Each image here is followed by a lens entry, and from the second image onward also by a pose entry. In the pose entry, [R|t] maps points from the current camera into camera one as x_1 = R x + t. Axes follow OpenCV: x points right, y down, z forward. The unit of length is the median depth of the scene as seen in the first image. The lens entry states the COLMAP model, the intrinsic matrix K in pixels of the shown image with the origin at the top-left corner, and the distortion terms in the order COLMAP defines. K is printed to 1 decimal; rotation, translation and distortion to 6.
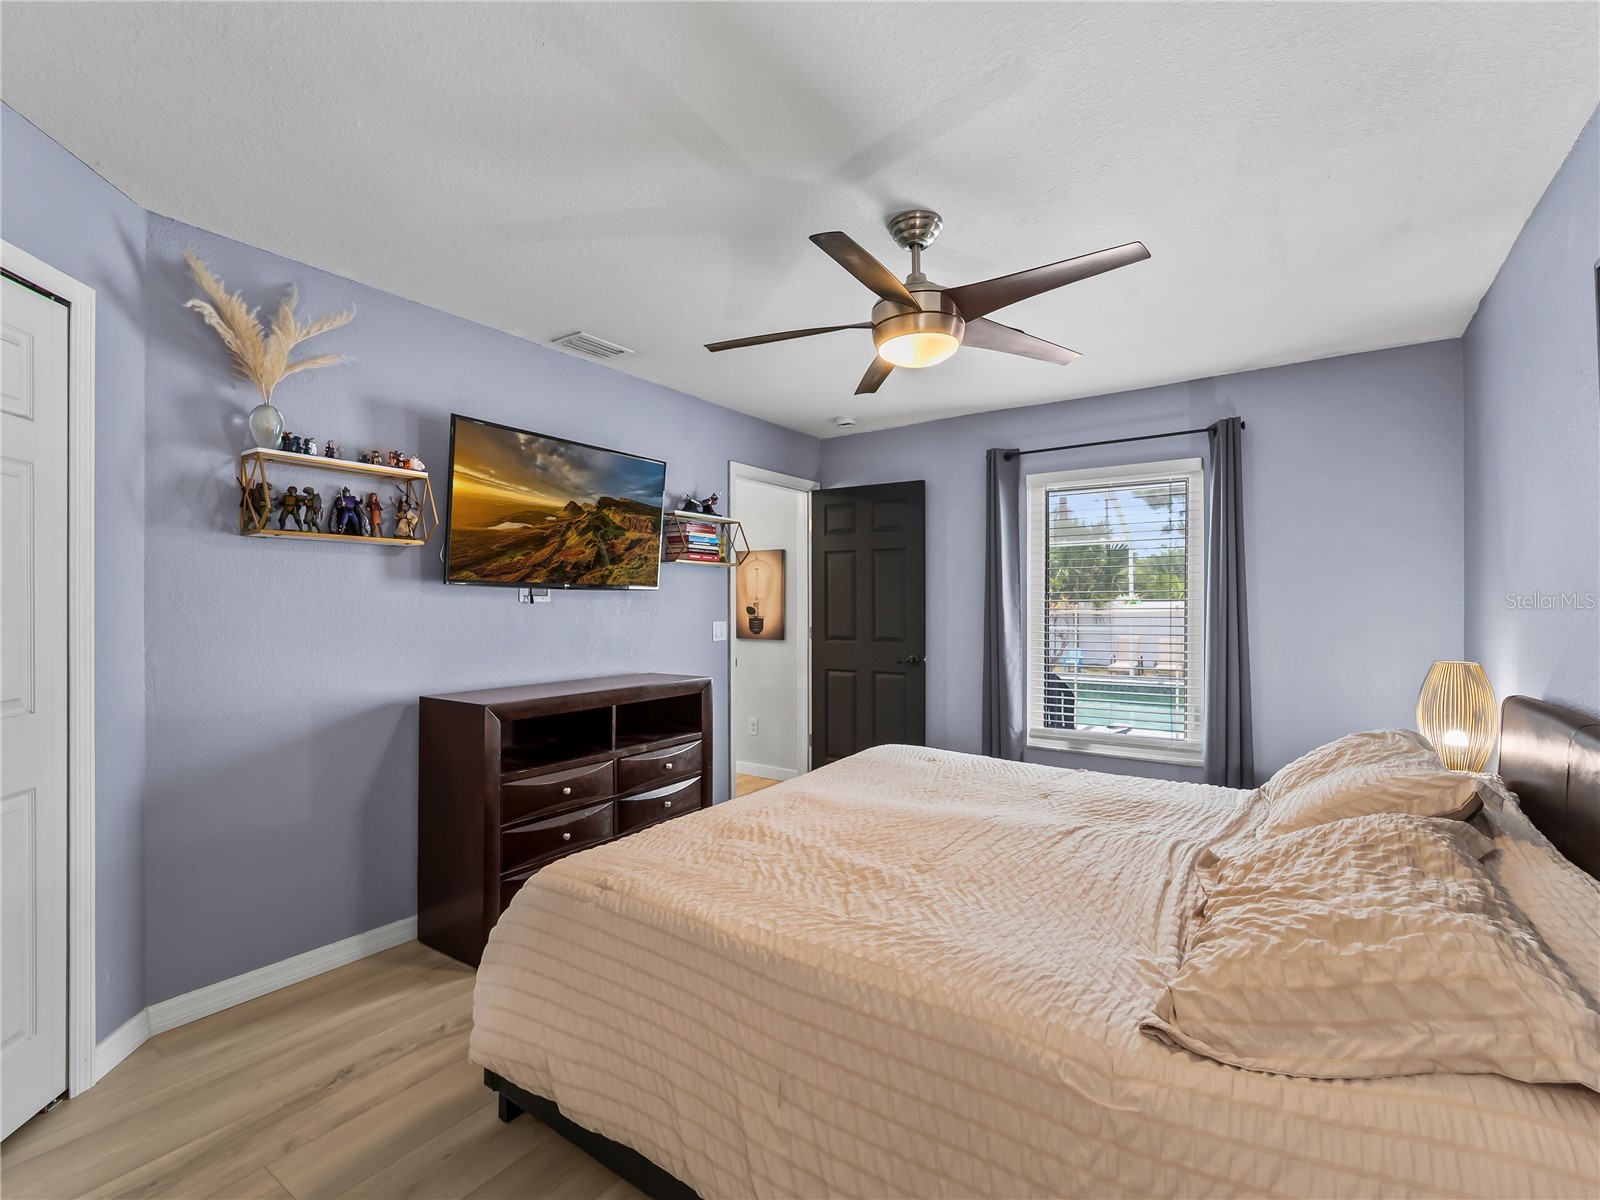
lens RADIAL K [[733.2, 0, 796.4], [0, 733.2, 615.5], [0, 0, 1]] dist [0.000823, -0.001310]
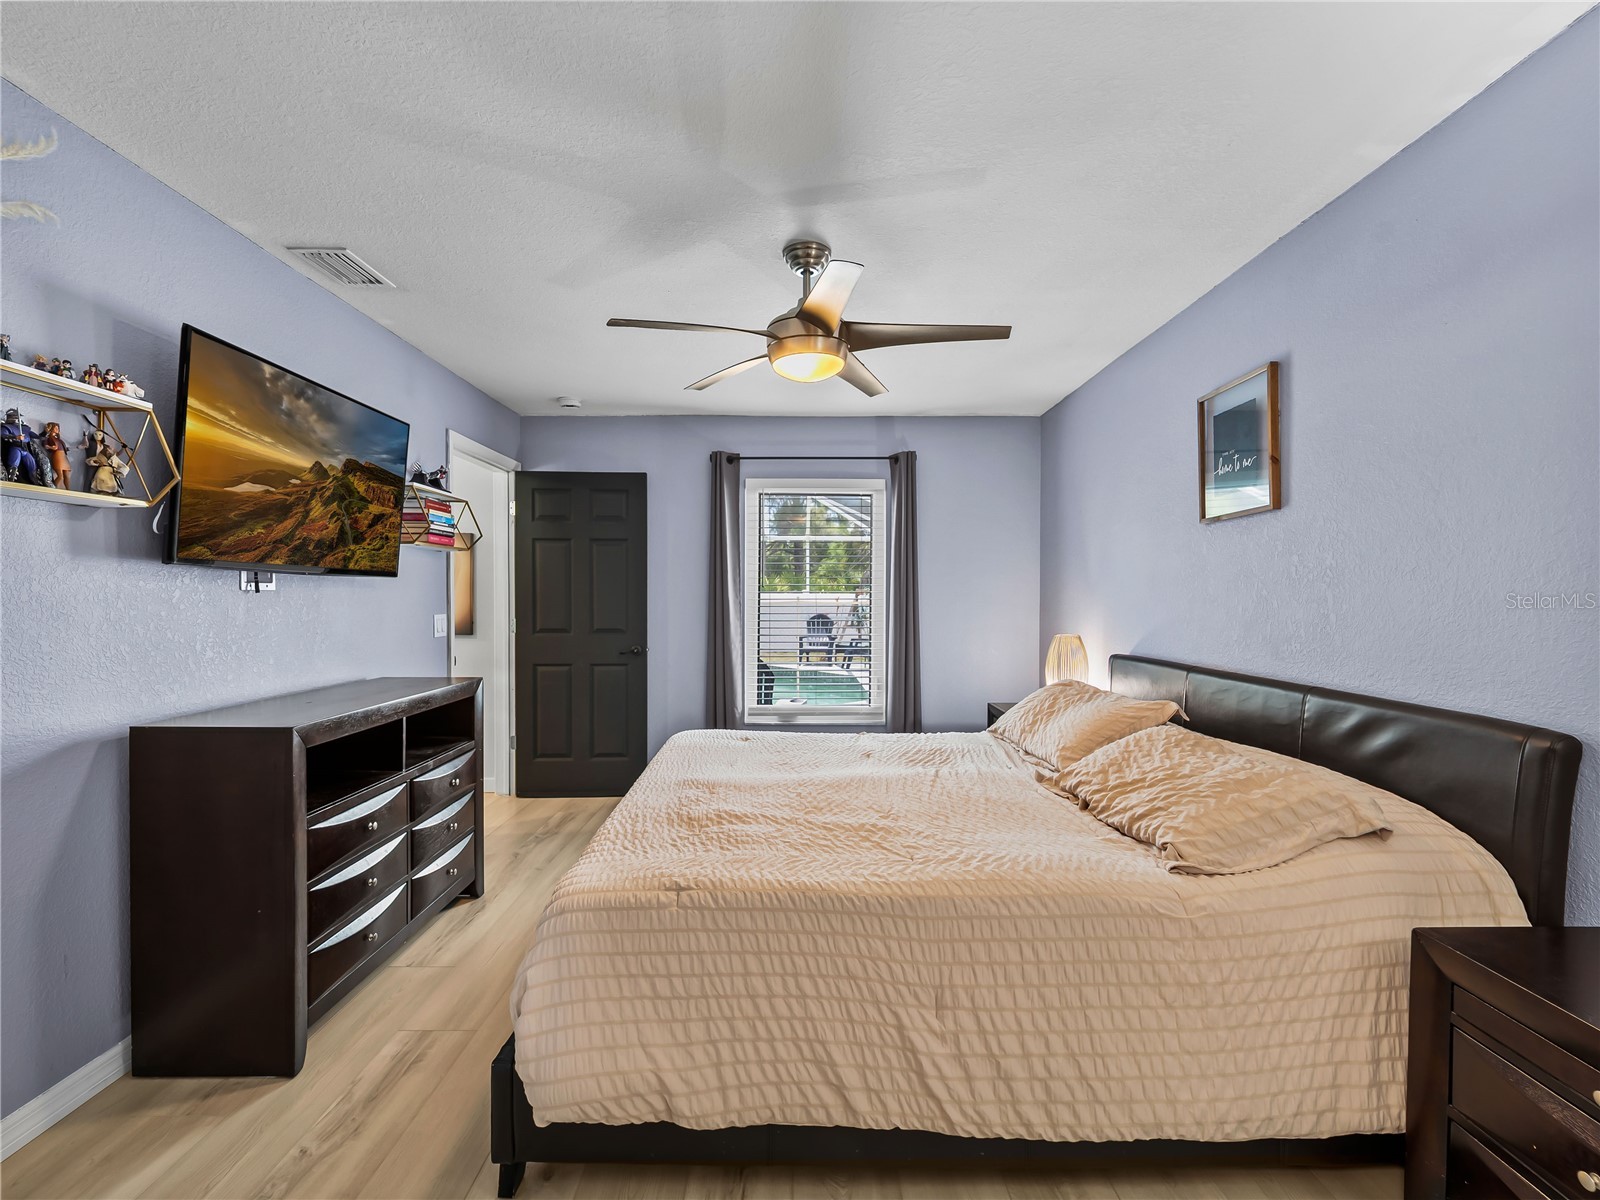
lens RADIAL K [[734.8, 0, 801.3], [0, 734.8, 619.8], [0, 0, 1]] dist [-0.003253, -0.001539]
pose [[0.813967, -0.015074, 0.580715, -0.349268], [0.004840, 0.999805, 0.019169, 0.000228], [-0.580890, -0.012792, 0.813881, 0.065499]]
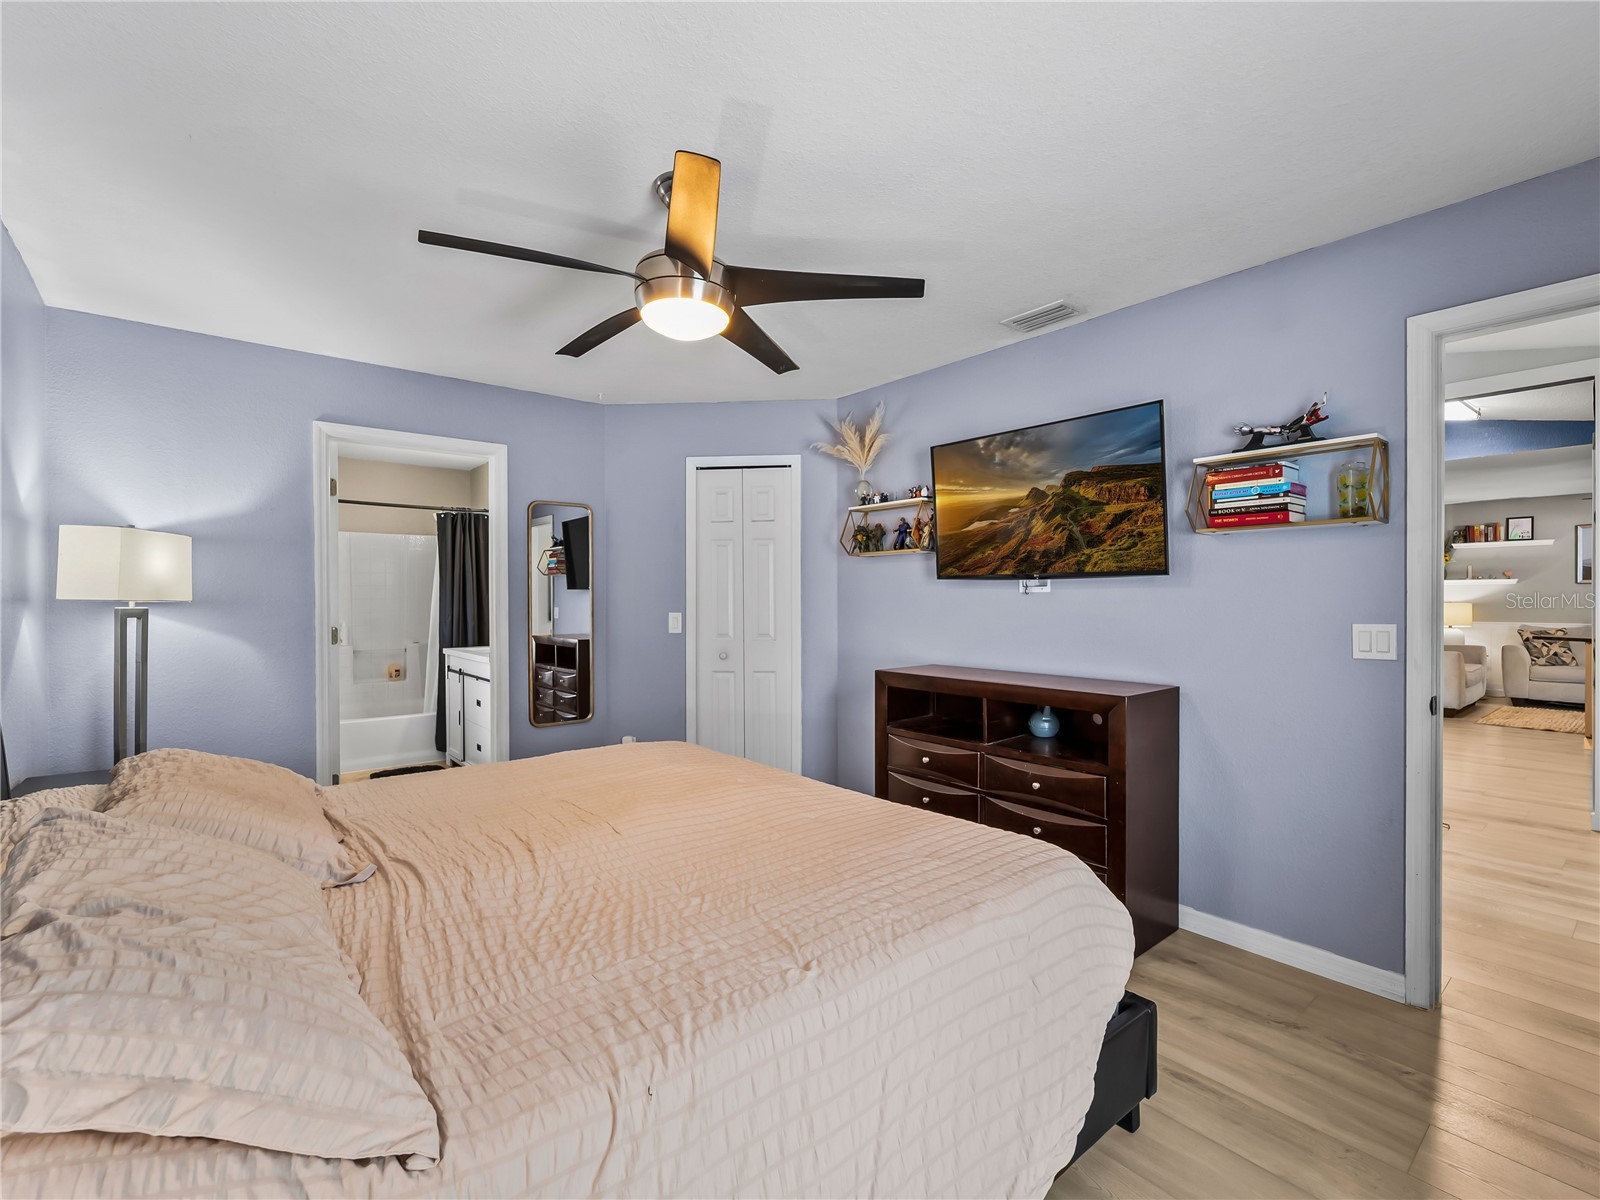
lens RADIAL K [[734.8, 0, 801.3], [0, 734.8, 619.8], [0, 0, 1]] dist [-0.003253, -0.001539]
pose [[-0.279638, 0.028901, -0.959670, 0.722931], [-0.014693, 0.999301, 0.034376, -0.011360], [0.959993, 0.023713, -0.279018, 0.998174]]
